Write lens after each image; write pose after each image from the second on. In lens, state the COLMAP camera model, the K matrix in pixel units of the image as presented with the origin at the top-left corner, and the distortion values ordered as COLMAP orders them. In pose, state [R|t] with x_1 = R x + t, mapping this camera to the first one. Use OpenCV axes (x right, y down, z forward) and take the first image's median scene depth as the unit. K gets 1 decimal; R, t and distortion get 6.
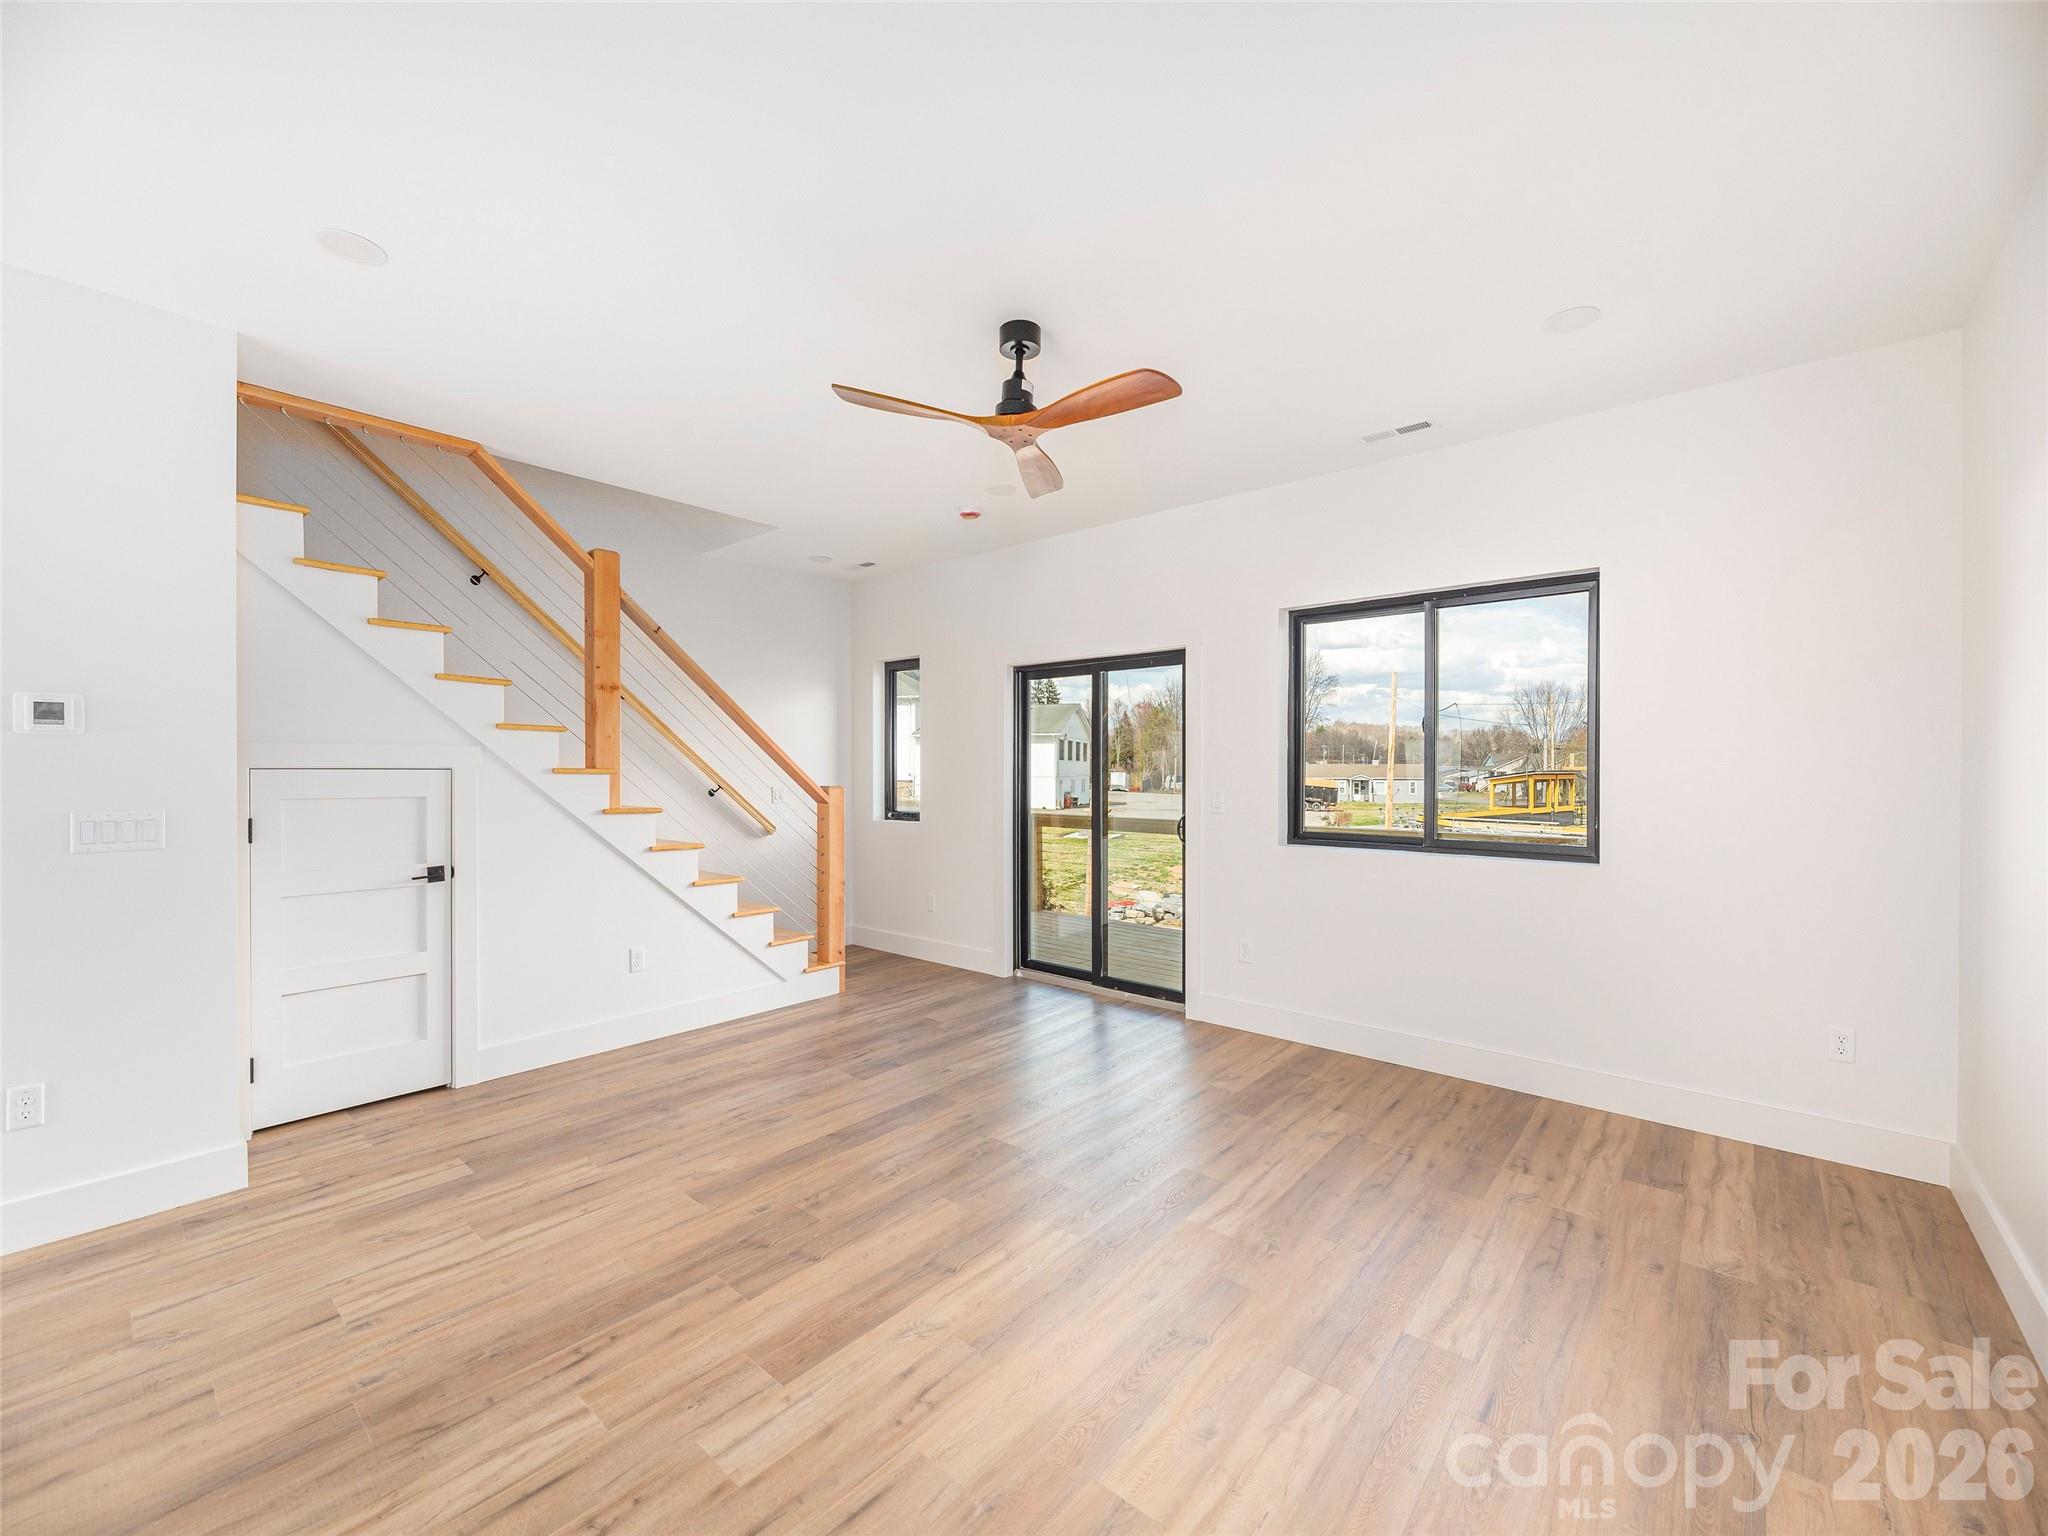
lens RADIAL K [[828.3, 0, 1023.7], [0, 828.3, 765.1], [0, 0, 1]] dist [0.000374, 0.000173]
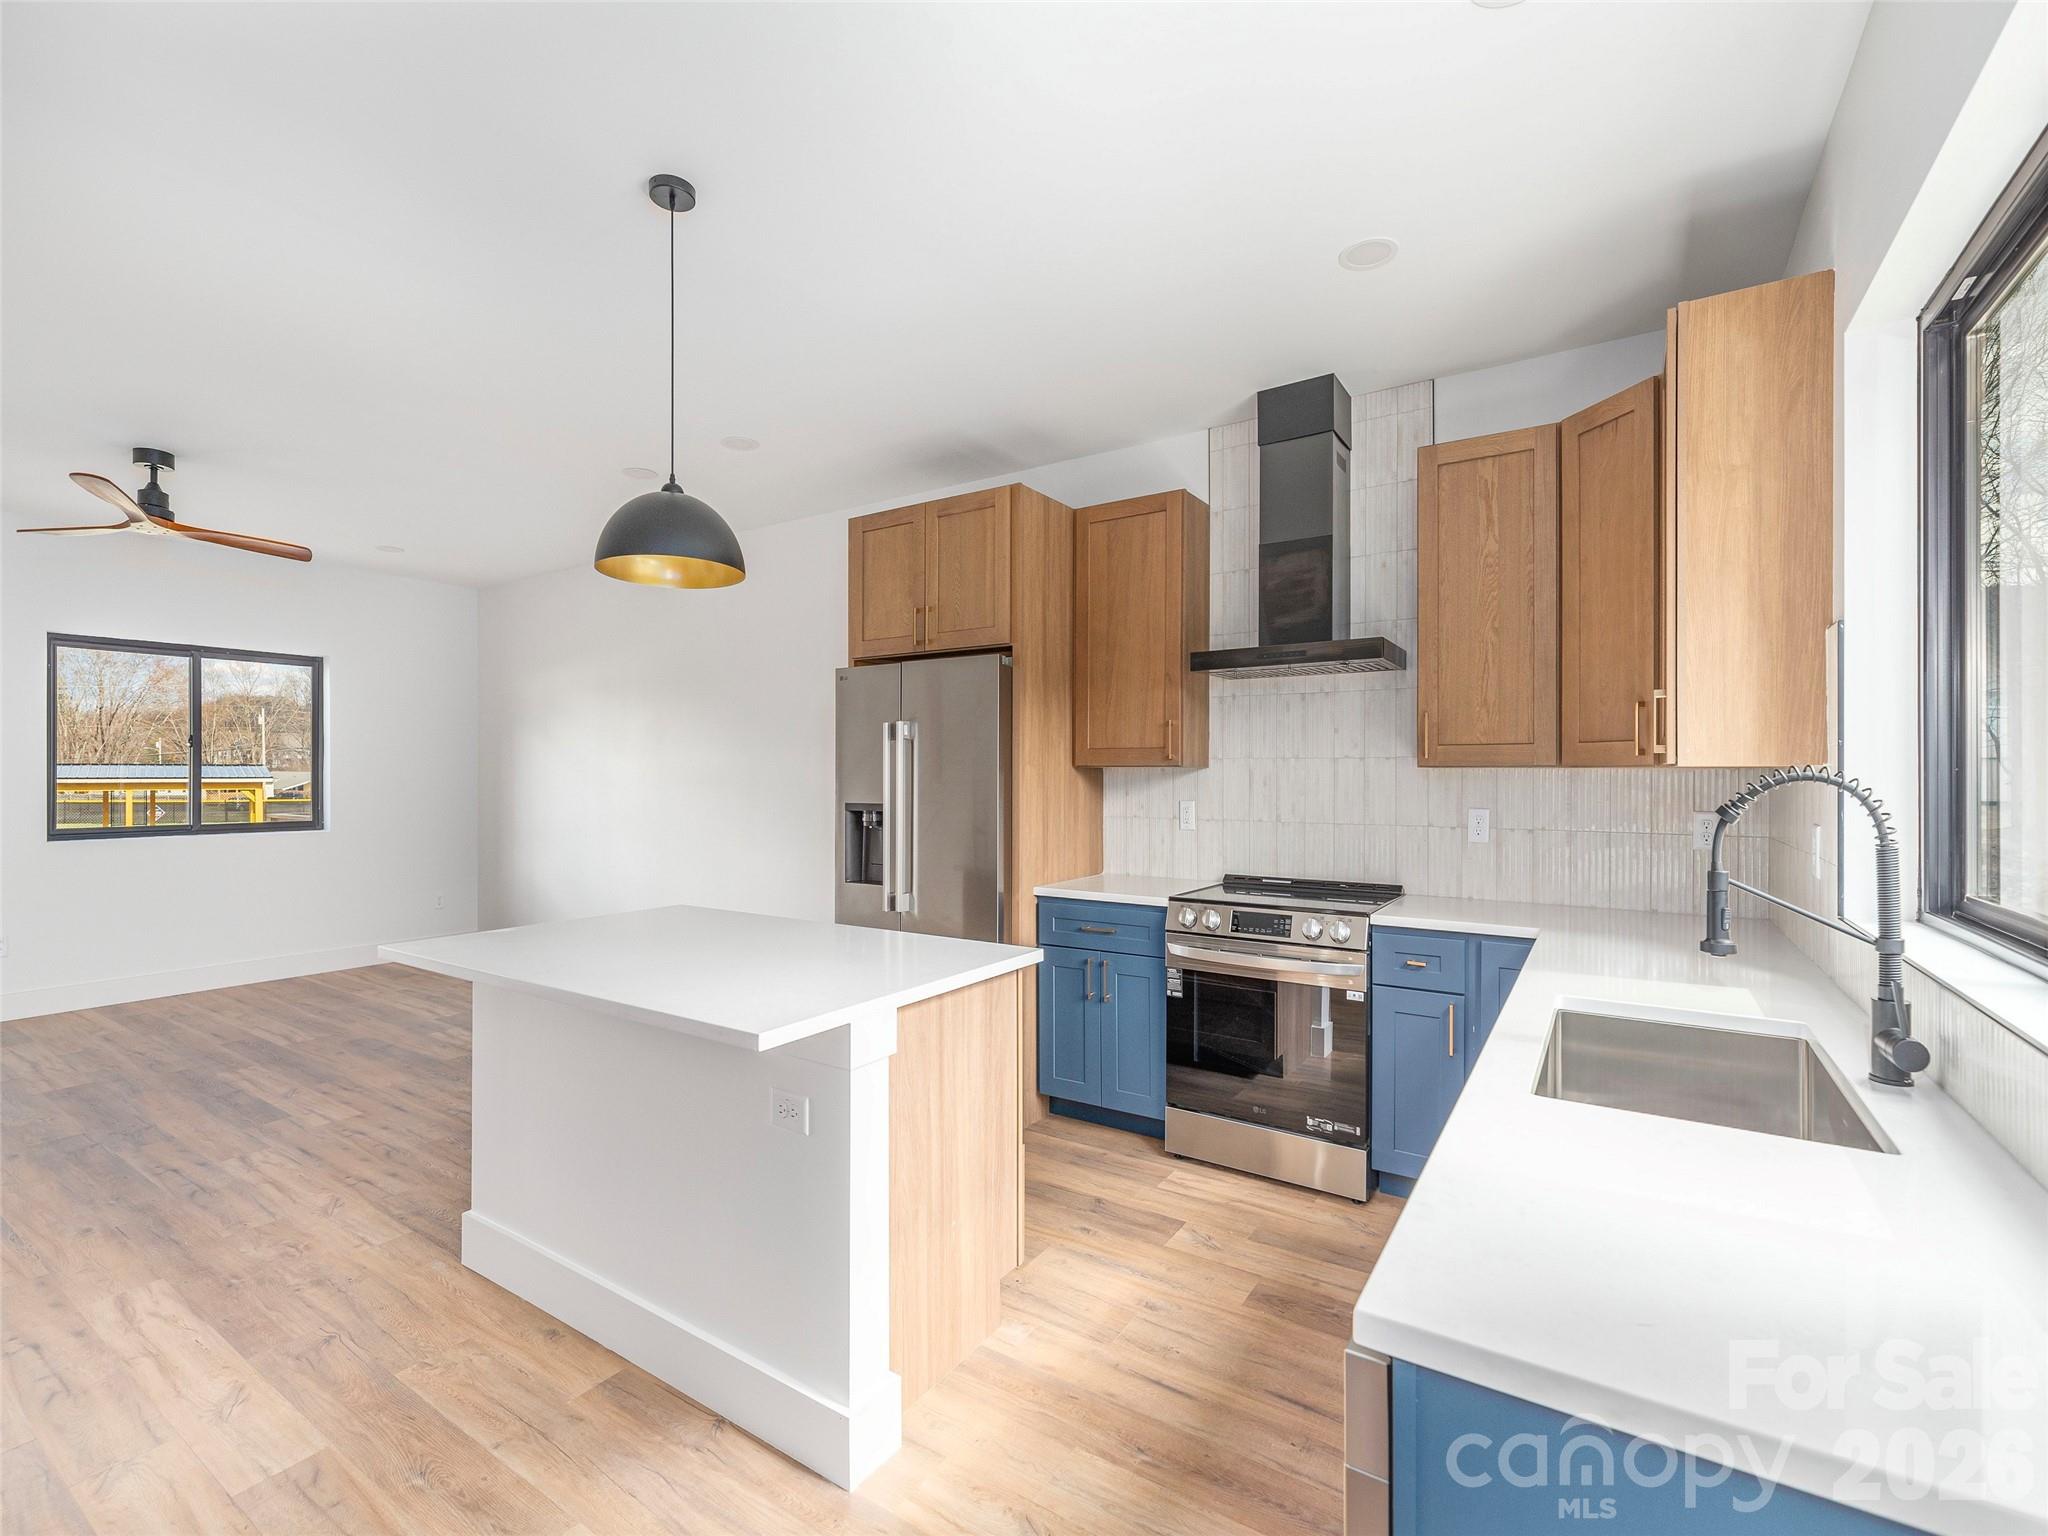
lens RADIAL K [[910.6, 0, 1019.7], [0, 910.6, 773.0], [0, 0, 1]] dist [0.000142, -0.000099]
pose [[-0.136098, 0.000622, 0.990695, -1.383672], [-0.003282, 0.999994, -0.001079, -0.000619], [-0.990690, -0.003398, -0.136095, -0.165848]]
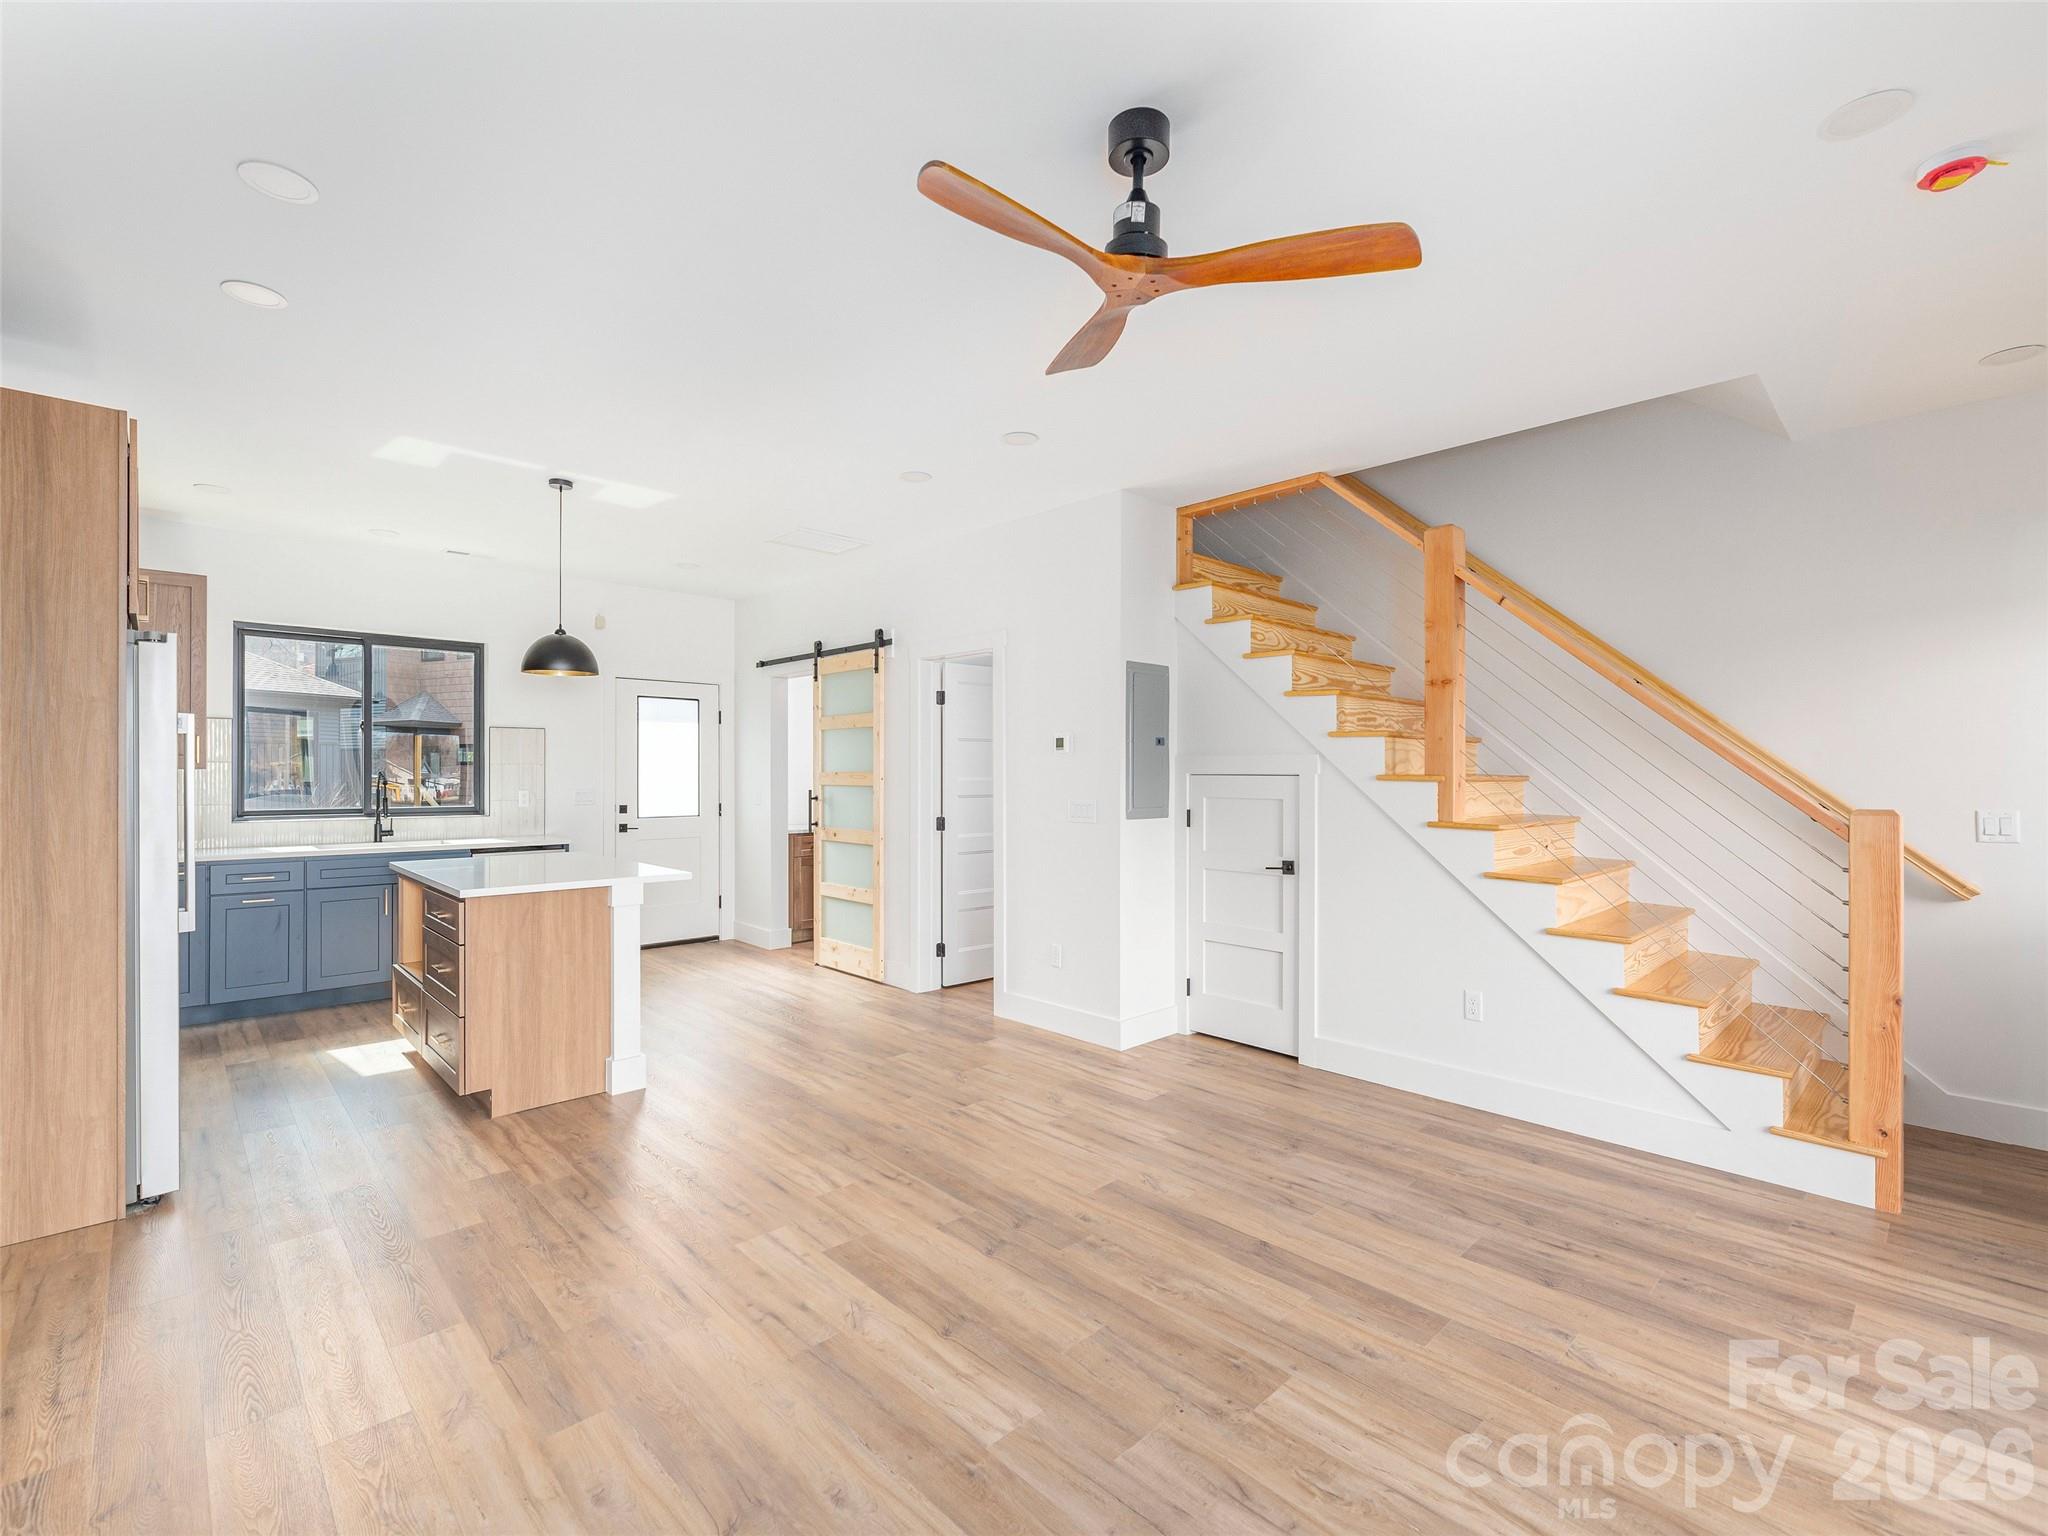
lens RADIAL K [[910.6, 0, 1018.1], [0, 910.6, 773.4], [0, 0, 1]] dist [0.000142, -0.000099]
pose [[-0.092934, 0.000151, -0.995672, 0.613317], [0.001562, 0.999999, 0.000006, 0.001484], [0.995671, -0.001555, -0.092934, 0.805225]]
